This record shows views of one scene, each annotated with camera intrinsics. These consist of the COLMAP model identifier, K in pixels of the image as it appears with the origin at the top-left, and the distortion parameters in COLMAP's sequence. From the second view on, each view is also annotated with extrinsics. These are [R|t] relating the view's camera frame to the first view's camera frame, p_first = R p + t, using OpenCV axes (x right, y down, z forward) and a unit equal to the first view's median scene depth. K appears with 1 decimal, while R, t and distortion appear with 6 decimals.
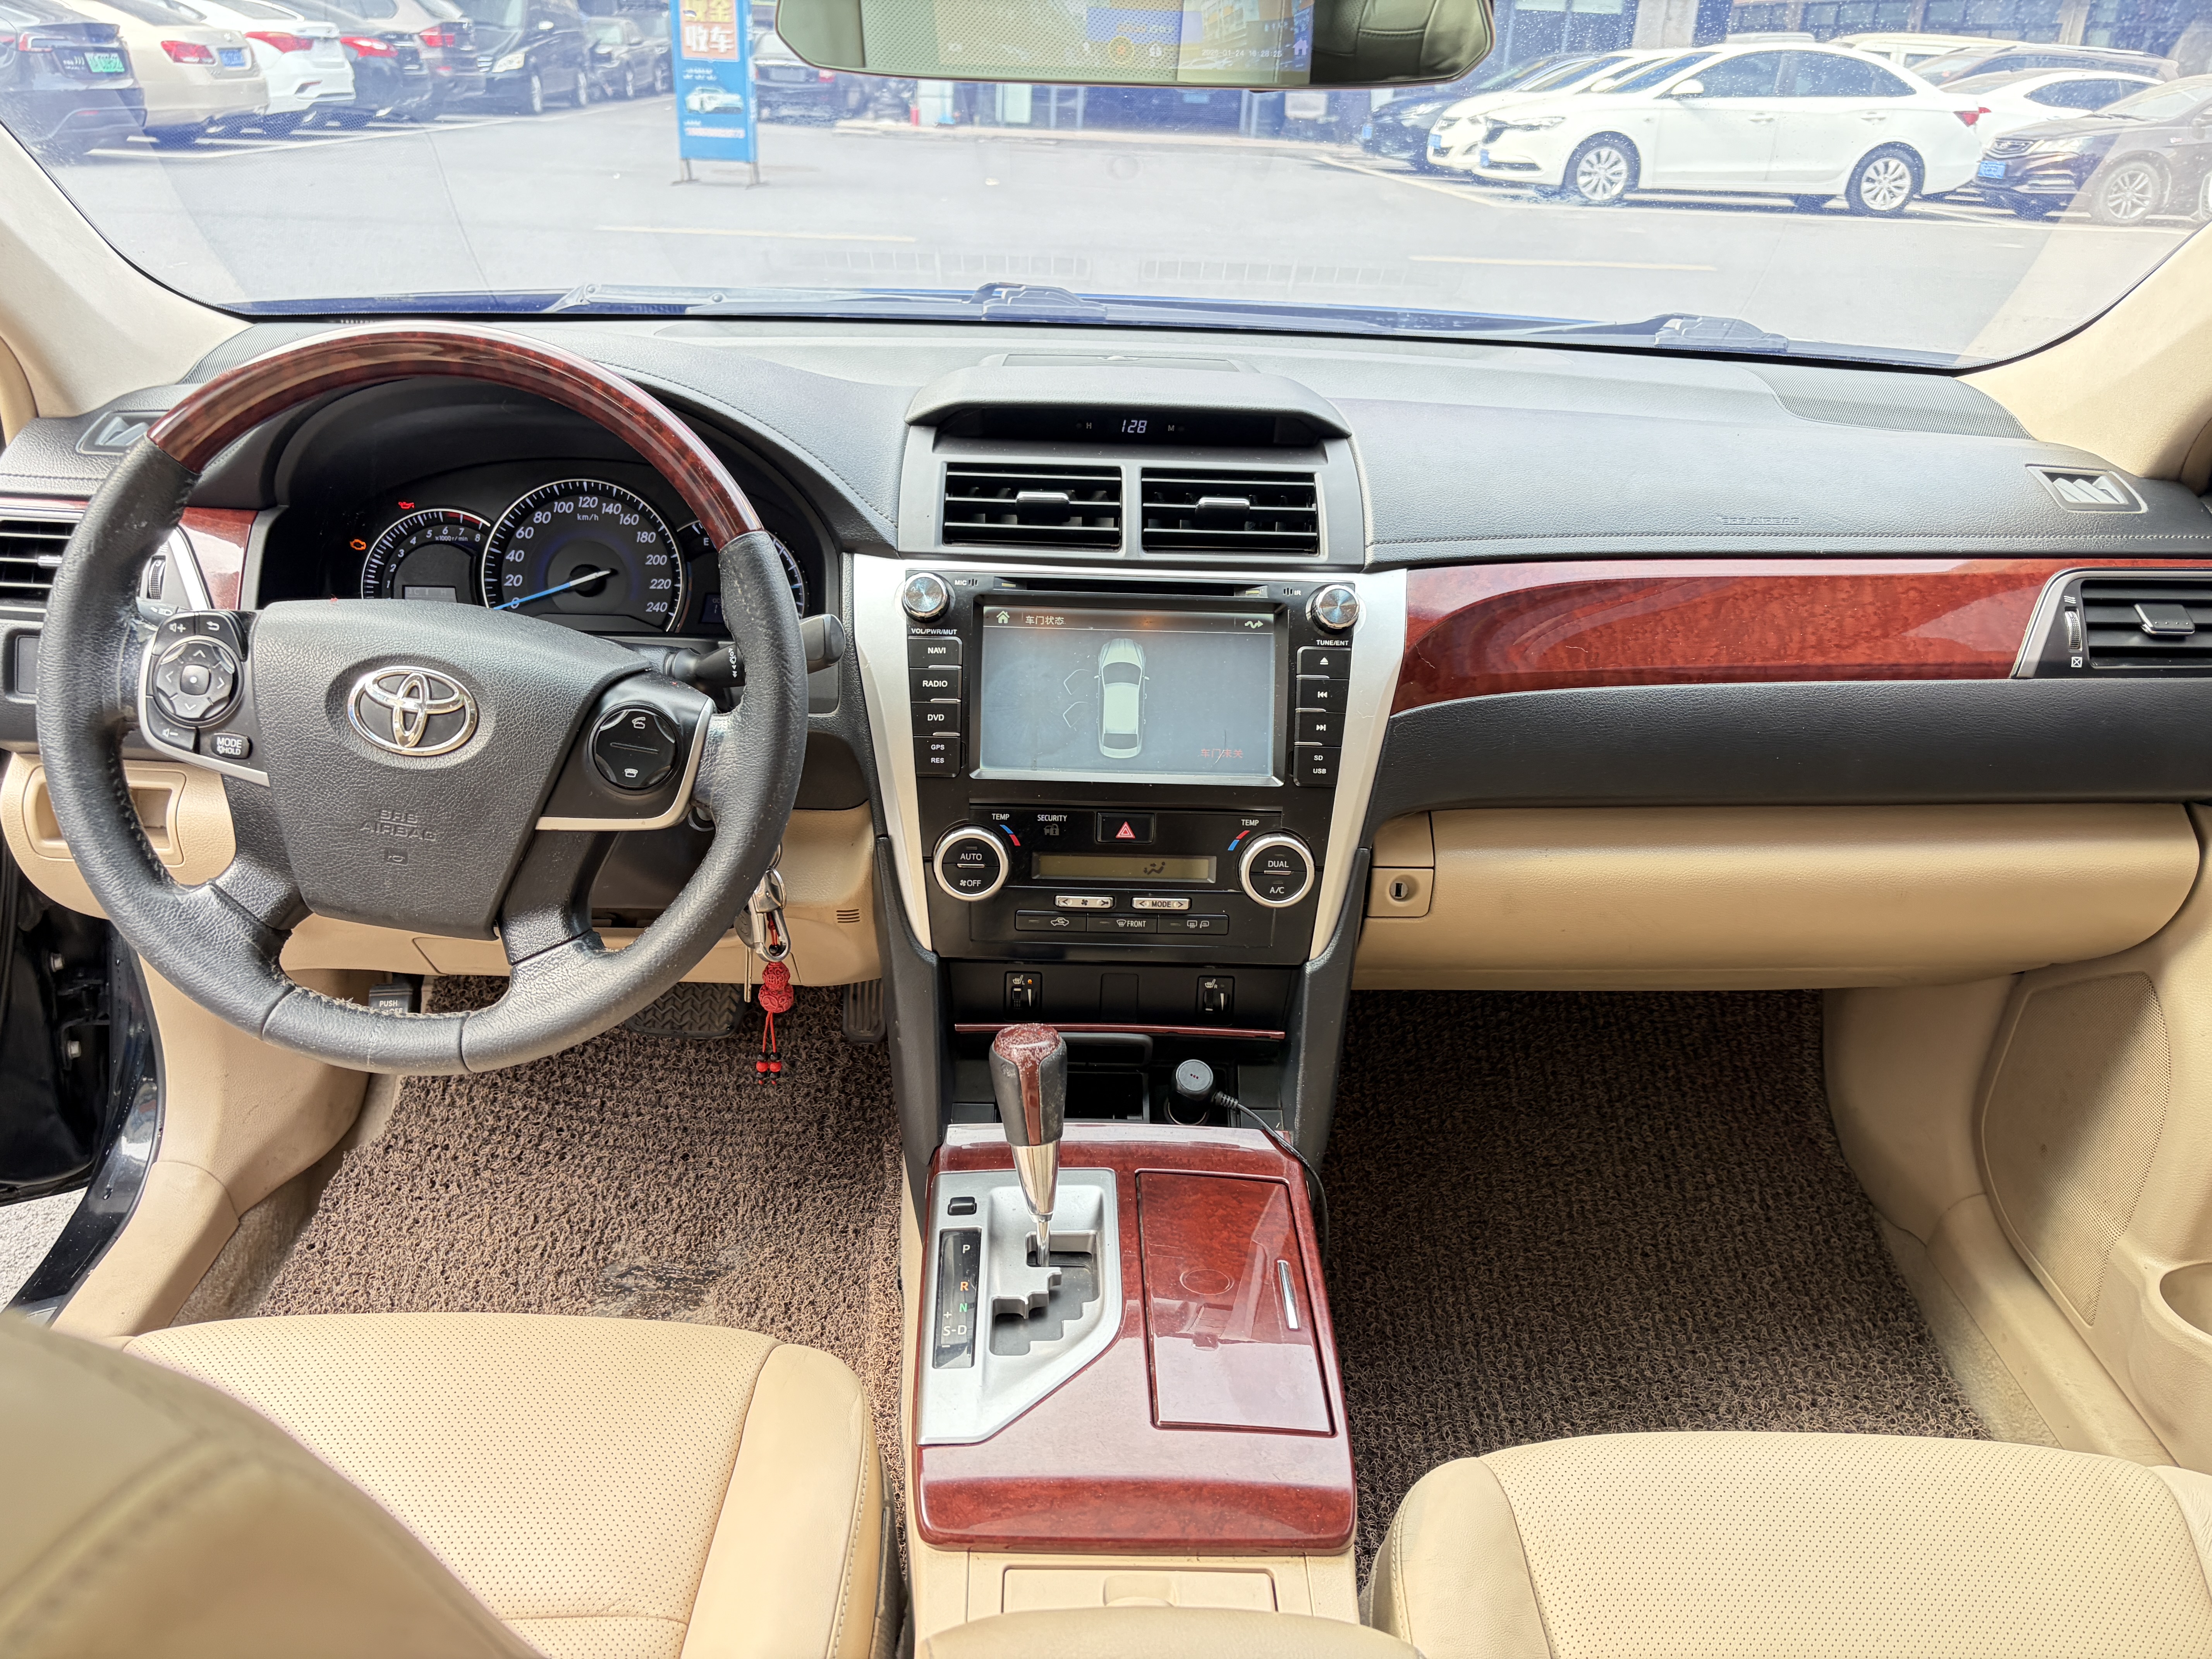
lens RADIAL K [[1686.8, 0, 1091.5], [0, 1686.8, 841.2], [0, 0, 1]] dist [0.059025, -0.072591]
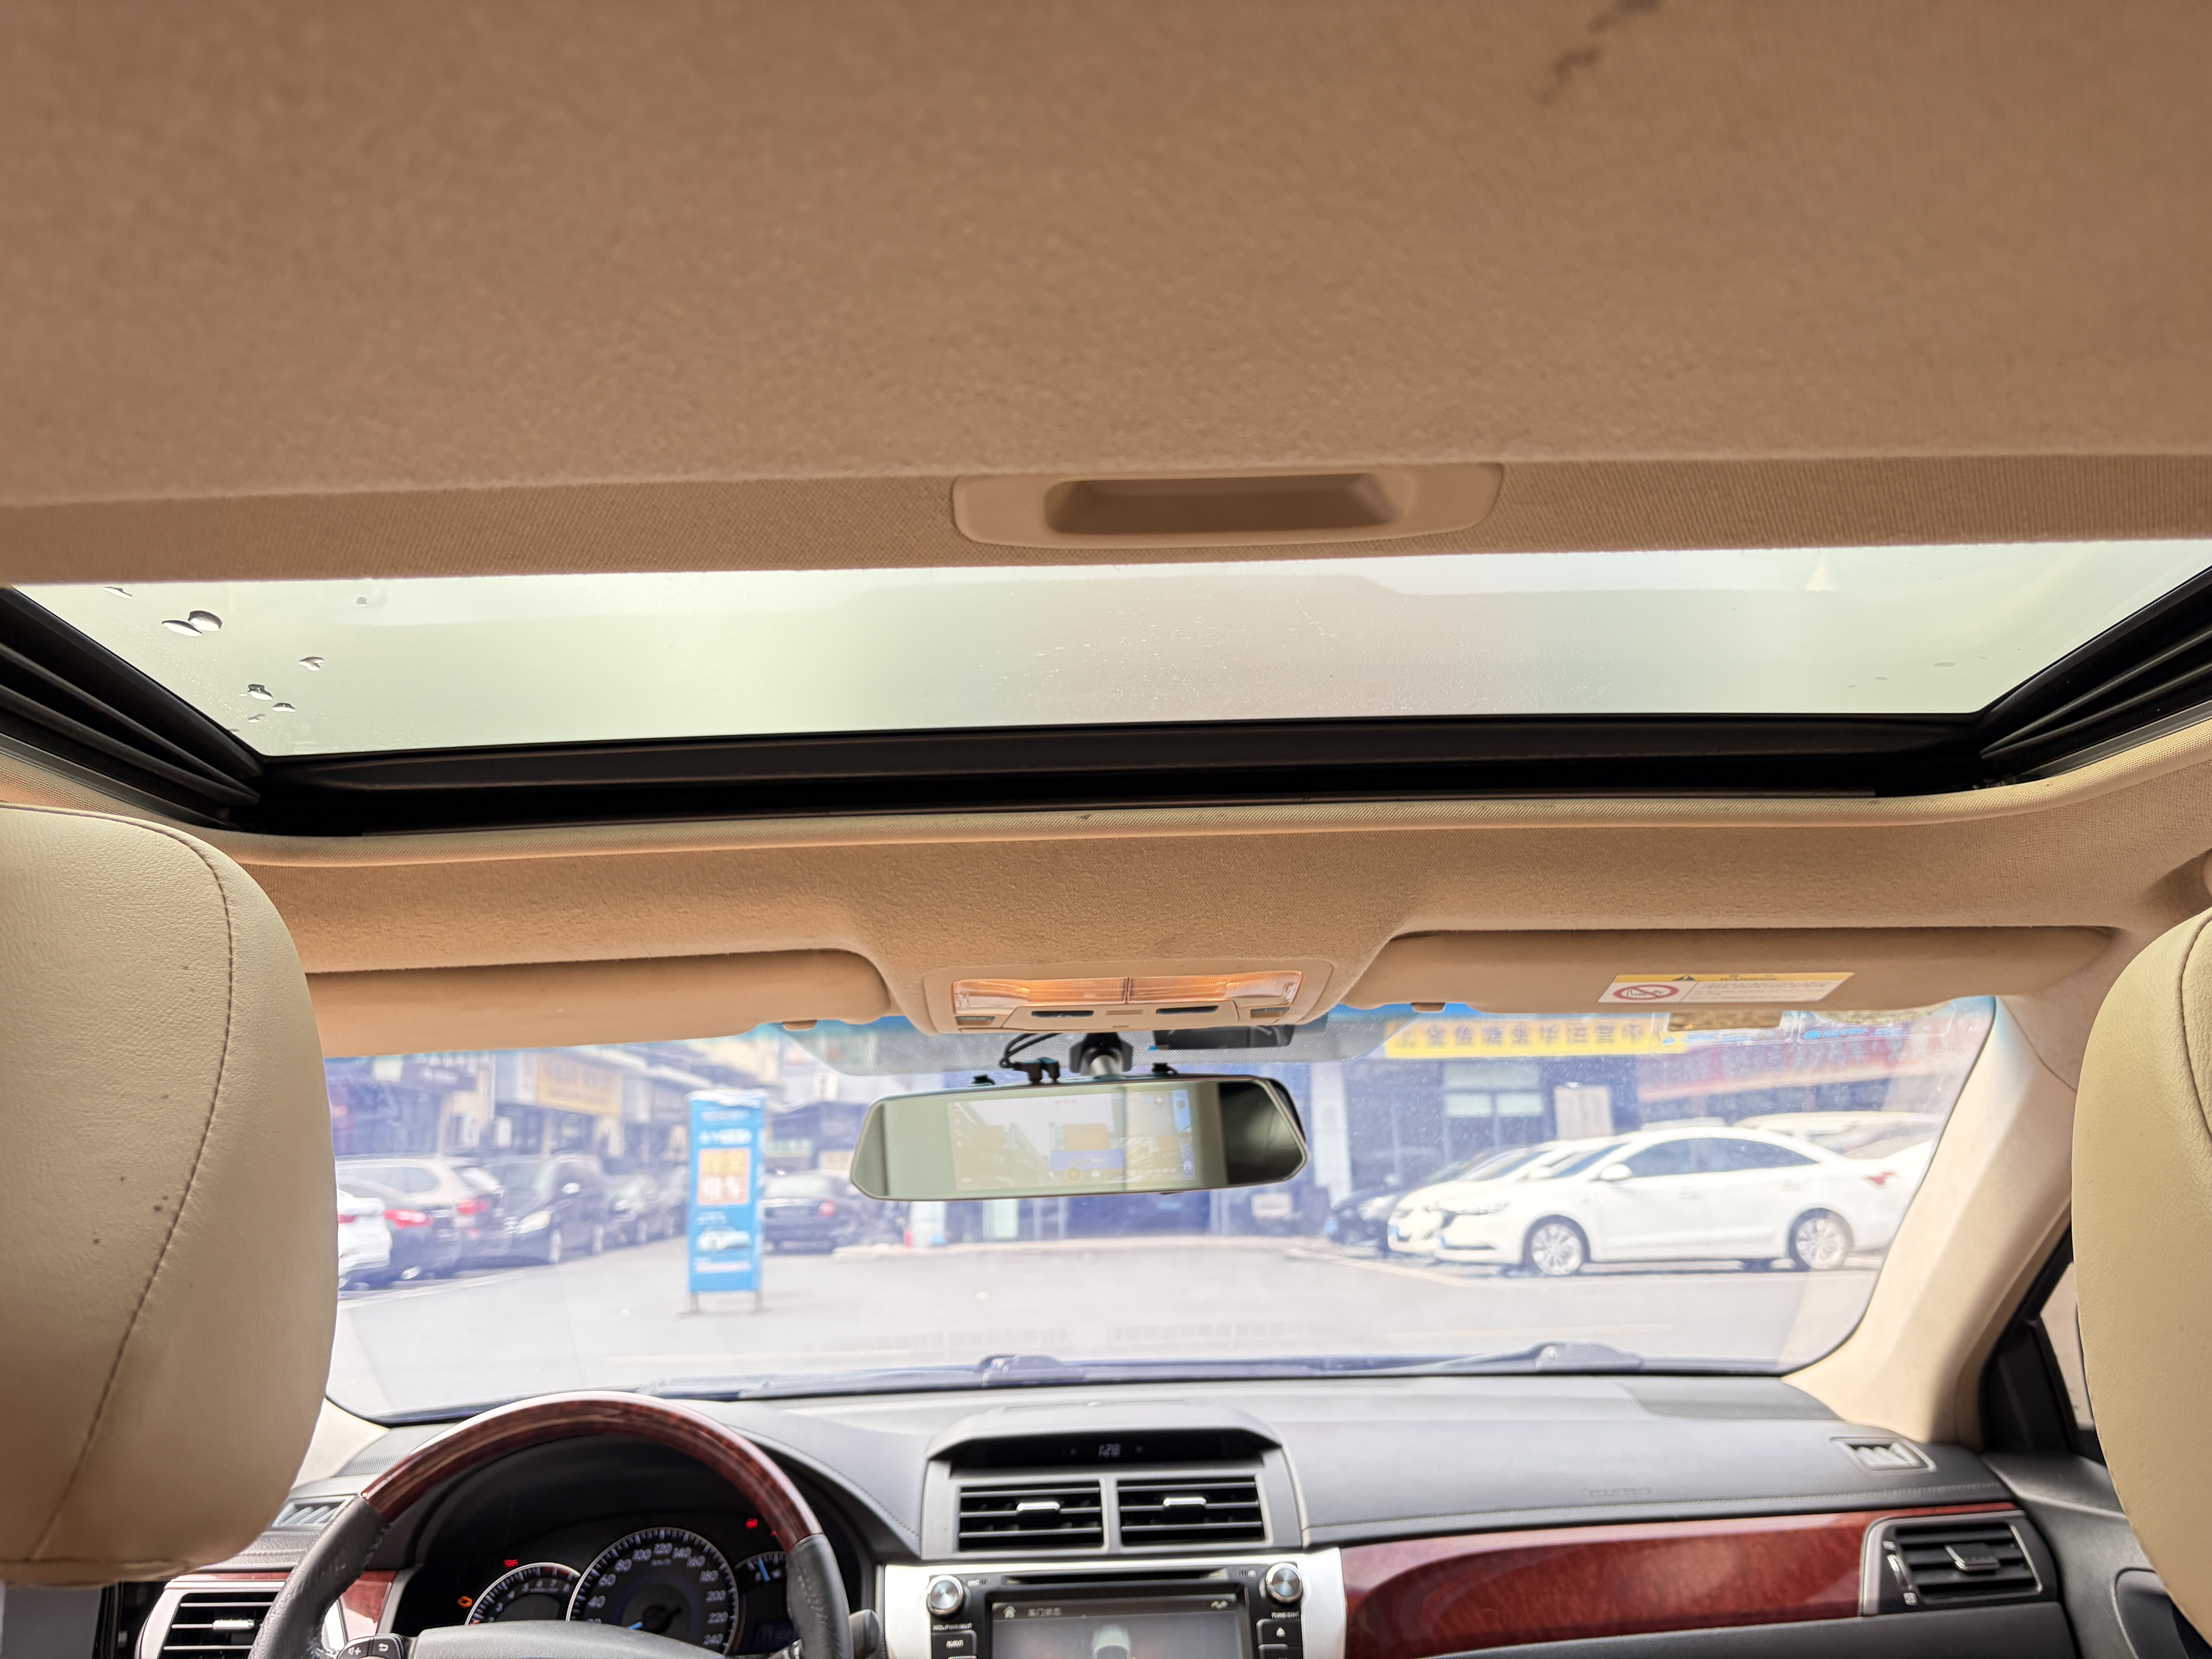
lens RADIAL K [[1686.8, 0, 1091.5], [0, 1686.8, 841.2], [0, 0, 1]] dist [0.059025, -0.072591]
pose [[0.997839, -0.061107, 0.024143, 0.009069], [0.063636, 0.807395, -0.586570, 0.124879], [0.016350, 0.586839, 0.809539, -0.273348]]
